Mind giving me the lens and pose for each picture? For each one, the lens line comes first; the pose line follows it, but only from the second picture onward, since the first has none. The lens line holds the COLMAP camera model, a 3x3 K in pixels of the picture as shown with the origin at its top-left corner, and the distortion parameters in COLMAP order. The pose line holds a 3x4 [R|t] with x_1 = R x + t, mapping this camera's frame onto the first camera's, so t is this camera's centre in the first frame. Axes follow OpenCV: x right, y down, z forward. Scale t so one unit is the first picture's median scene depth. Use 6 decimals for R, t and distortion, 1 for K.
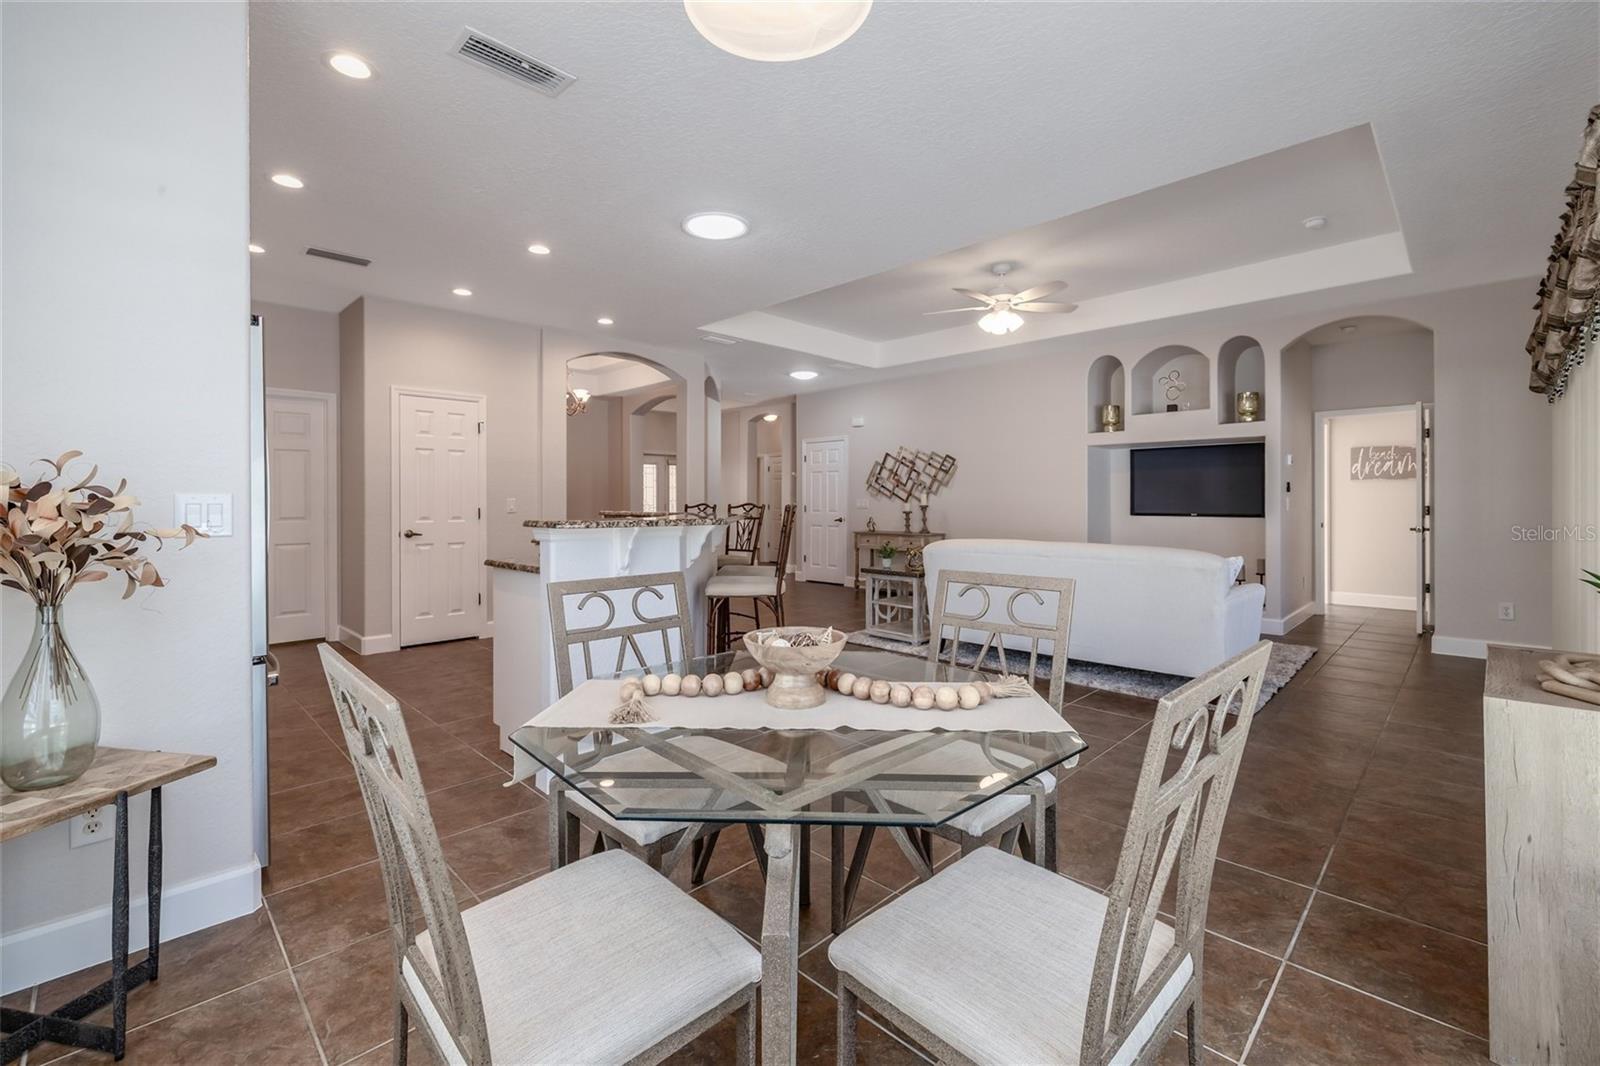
lens RADIAL K [[686.8, 0, 810.9], [0, 686.8, 500.7], [0, 0, 1]] dist [0.000744, 0.000143]
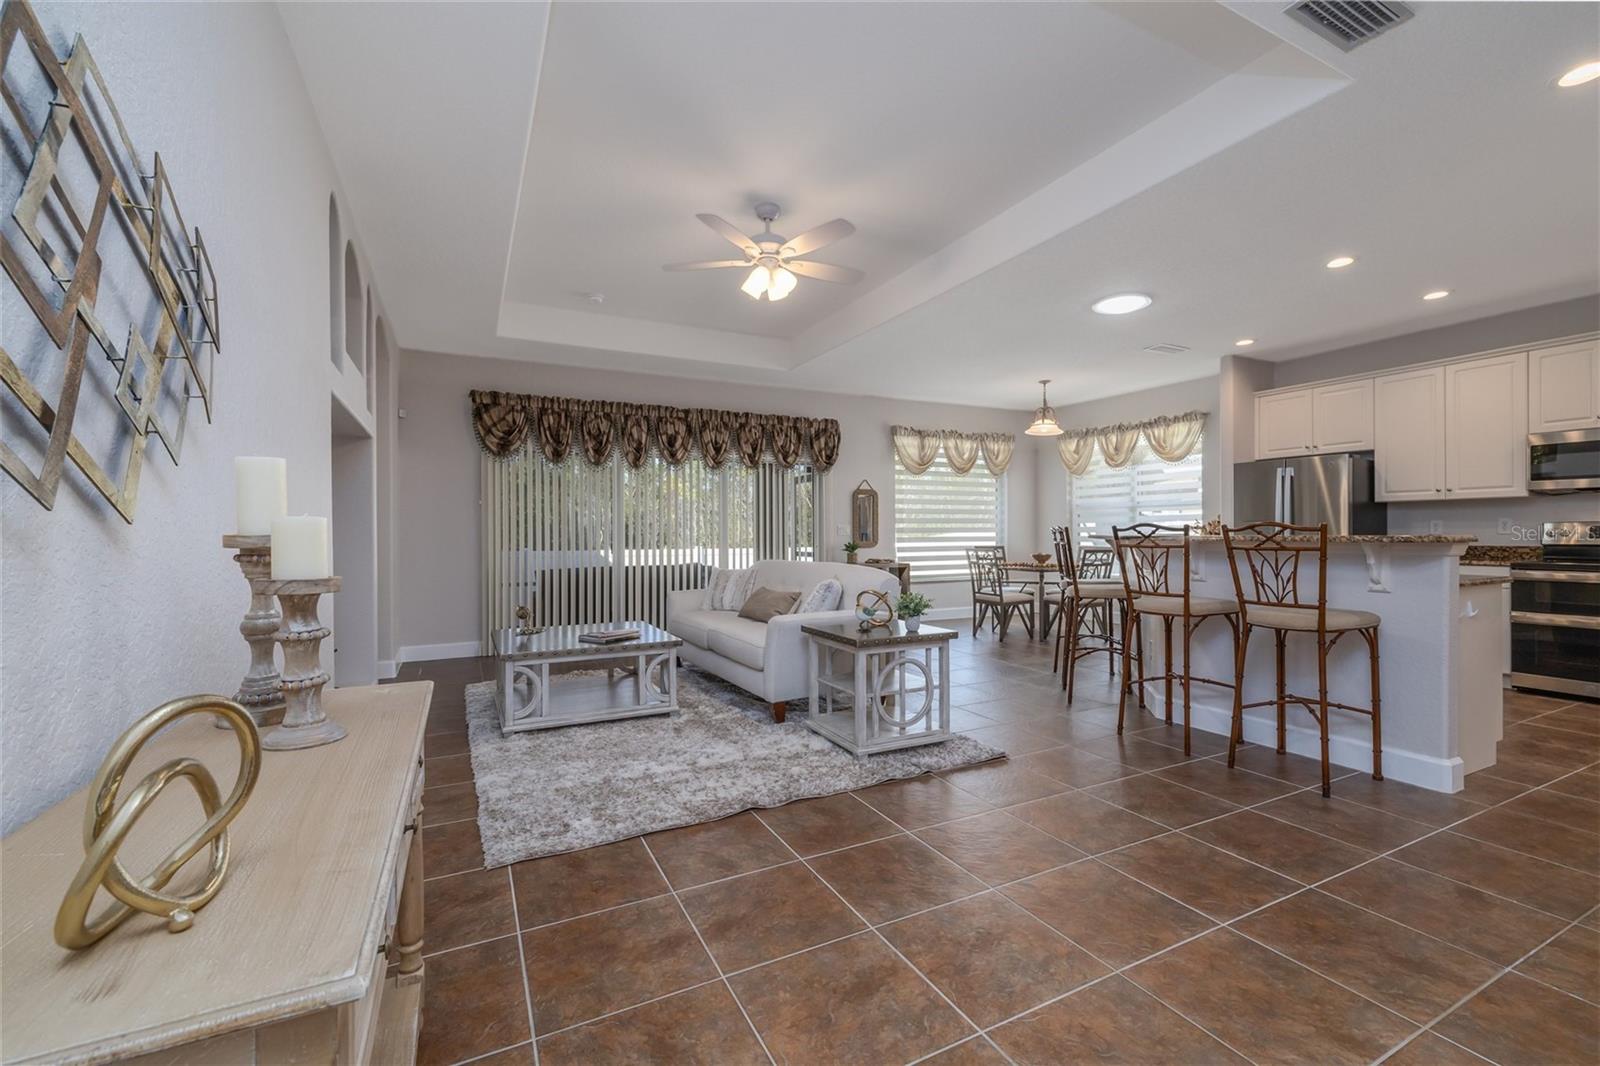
lens RADIAL K [[670.5, 0, 800.0], [0, 670.5, 533.0], [0, 0, 1]] dist [-0.001319, -0.000198]
pose [[-0.944074, 0.006653, 0.329665, 0.005939], [0.005941, 0.999977, -0.003167, 0.008023], [-0.329679, -0.001032, -0.944093, 1.096818]]
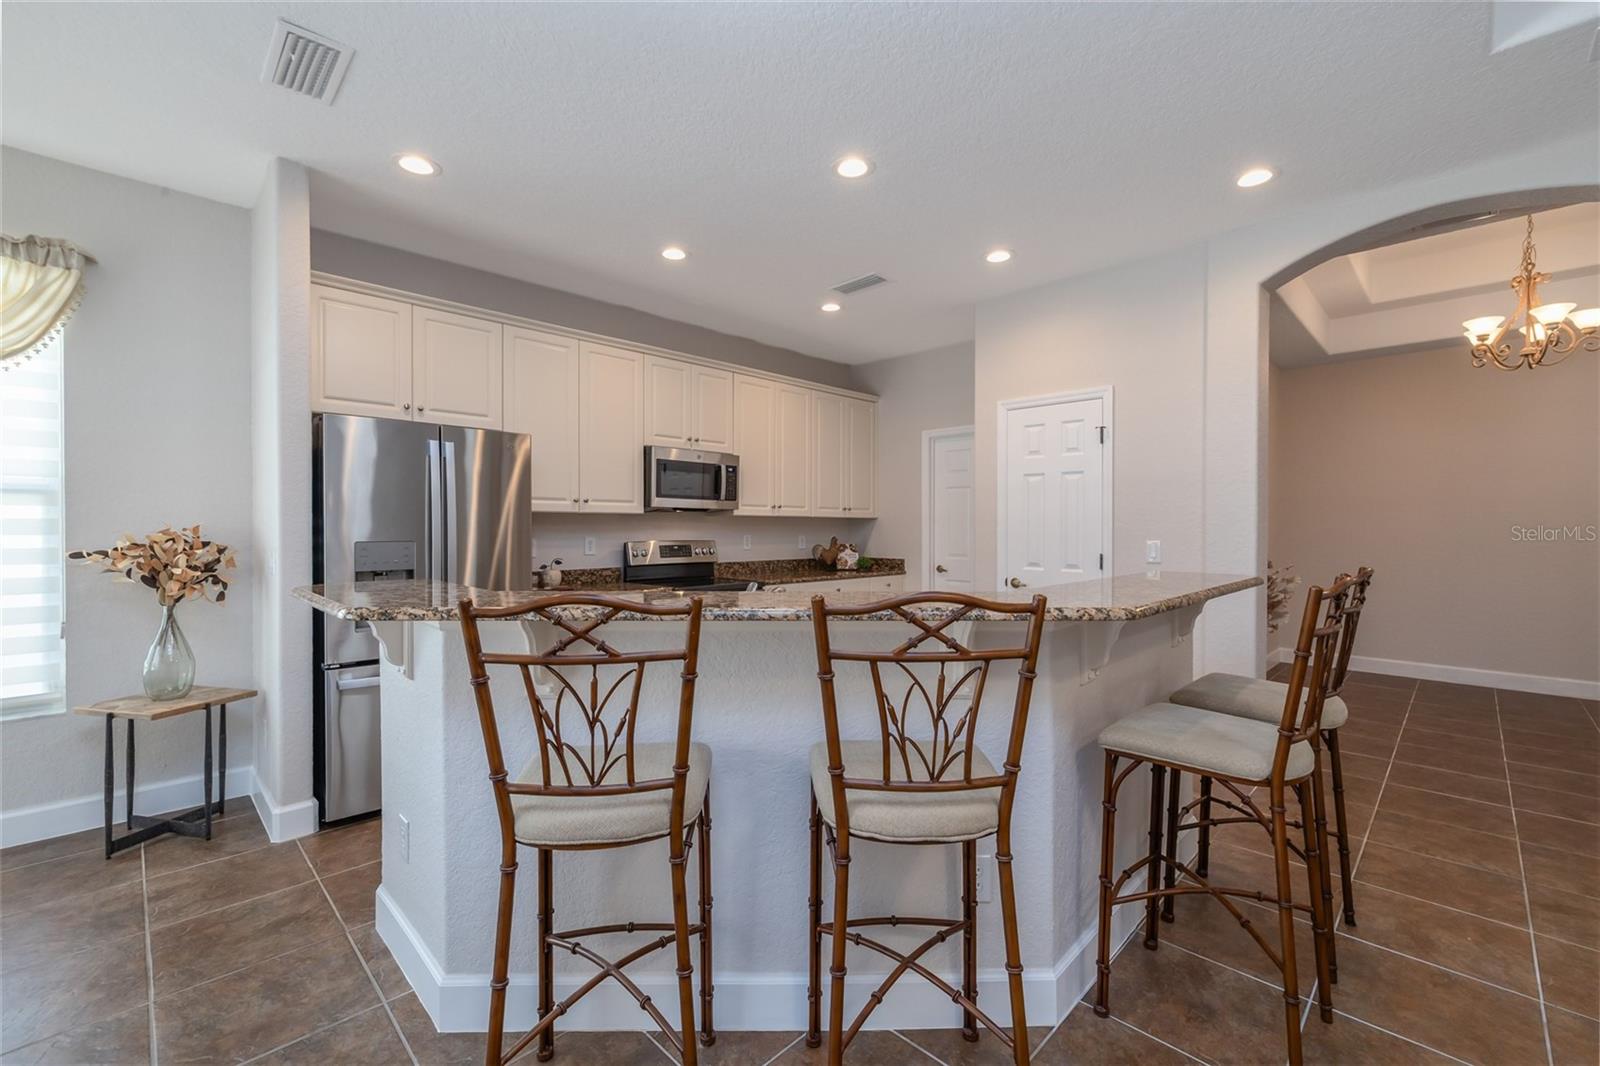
lens RADIAL K [[675.1, 0, 800.0], [0, 675.1, 533.0], [0, 0, 1]] dist [0.000545, 0.000324]
pose [[-0.013421, 0.012273, -0.999835, 0.128278], [0.000022, 0.999925, 0.012274, -0.012627], [0.999910, 0.000142, -0.013421, 0.488685]]
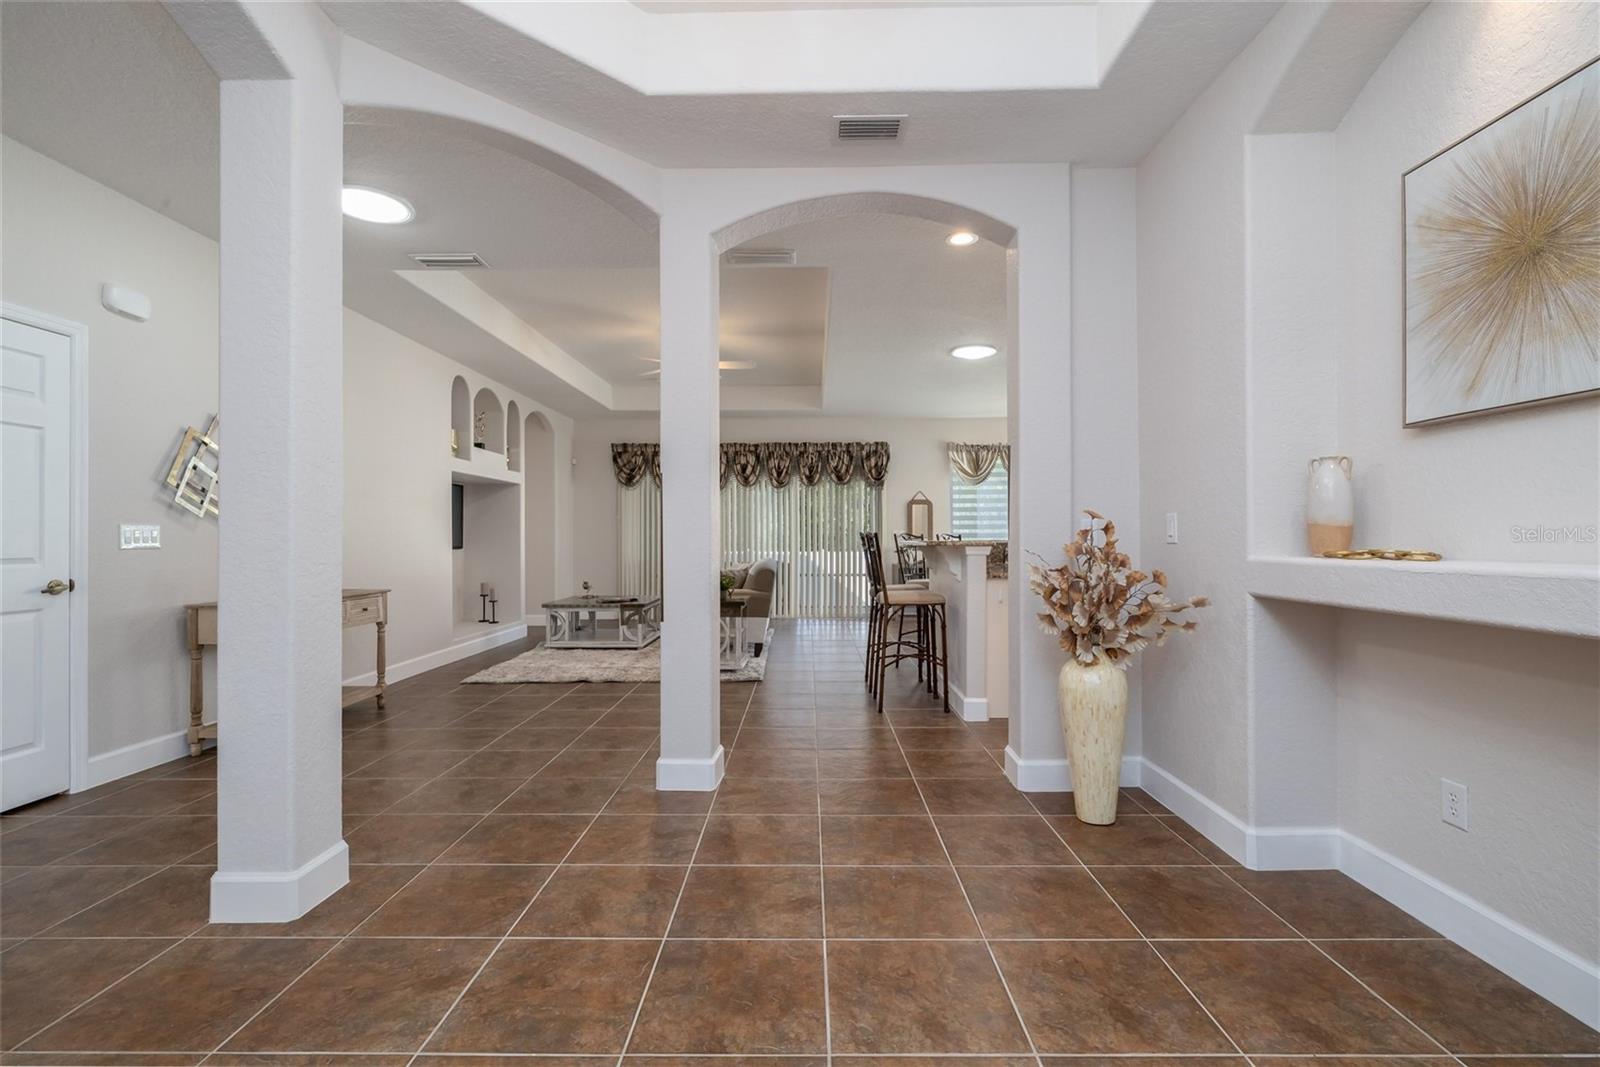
lens RADIAL K [[715.8, 0, 797.3], [0, 715.8, 536.2], [0, 0, 1]] dist [-0.000703, 0.000013]
pose [[-0.684993, 0.005883, 0.728526, -0.481502], [0.003193, 0.999982, -0.005073, 0.008325], [-0.728543, -0.001149, -0.684999, 1.113120]]
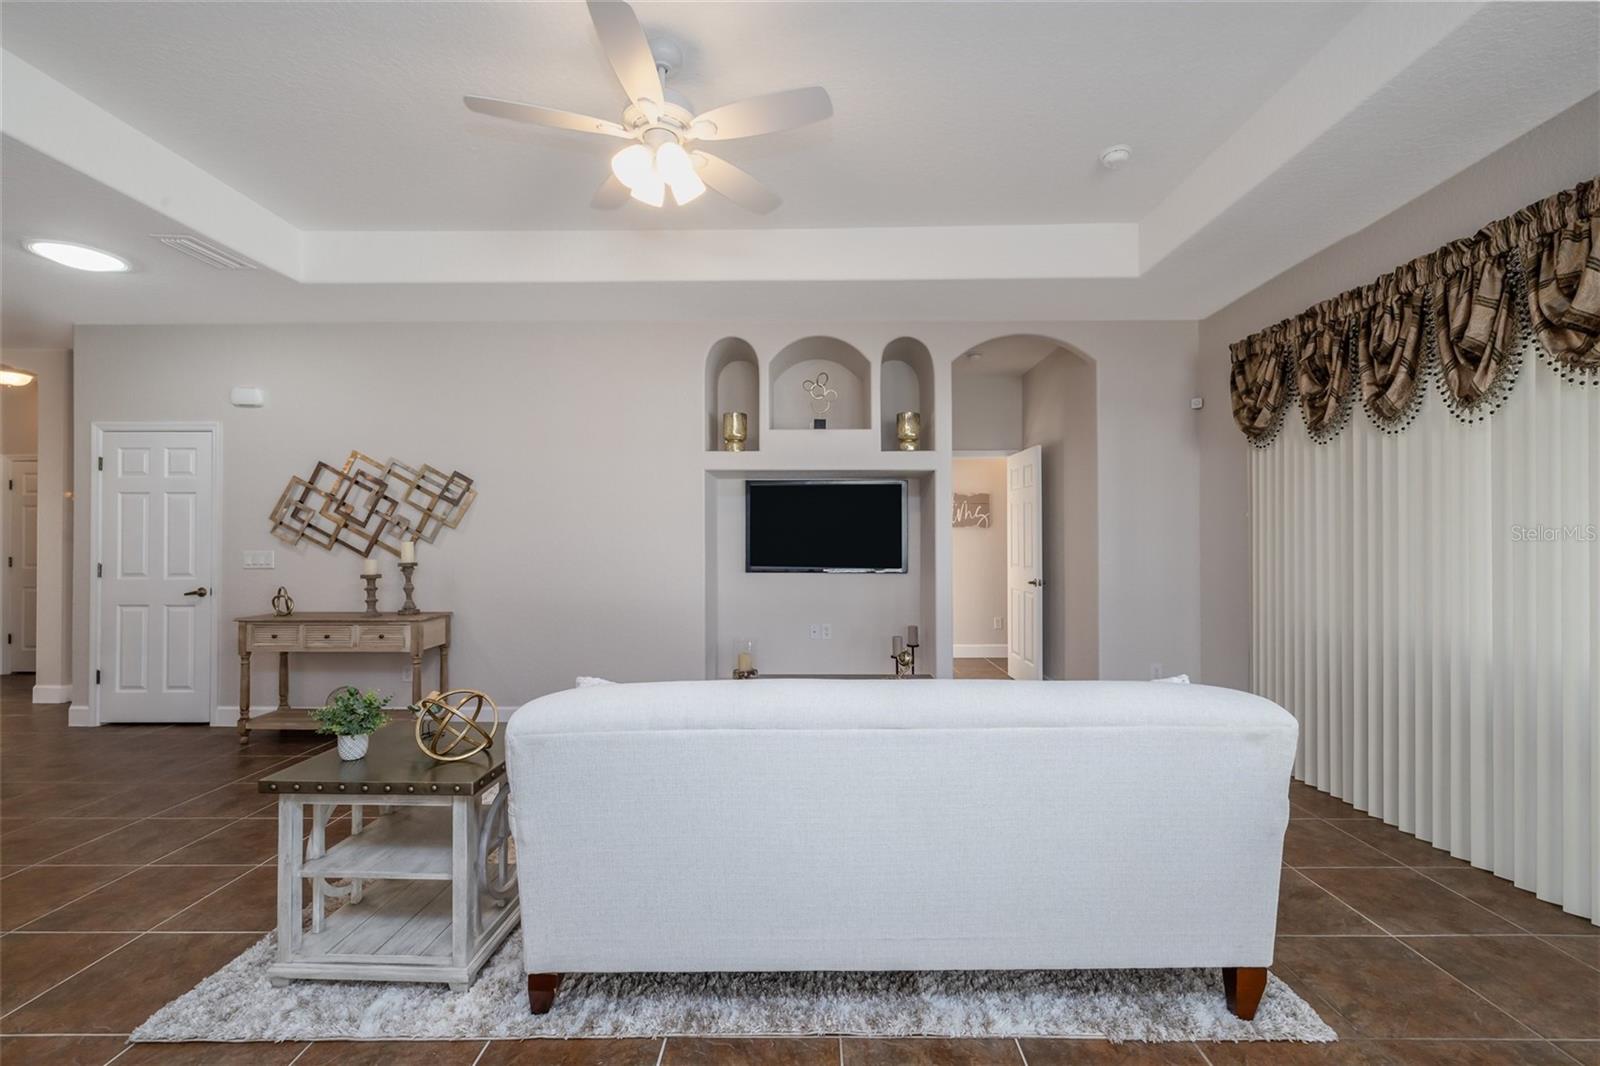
lens RADIAL K [[668.2, 0, 805.4], [0, 668.2, 536.9], [0, 0, 1]] dist [0.003573, 0.000565]
pose [[0.721459, 0.002636, 0.692452, 0.025840], [-0.000709, 0.999995, -0.003068, -0.012076], [-0.692456, 0.001722, 0.721458, 0.403273]]
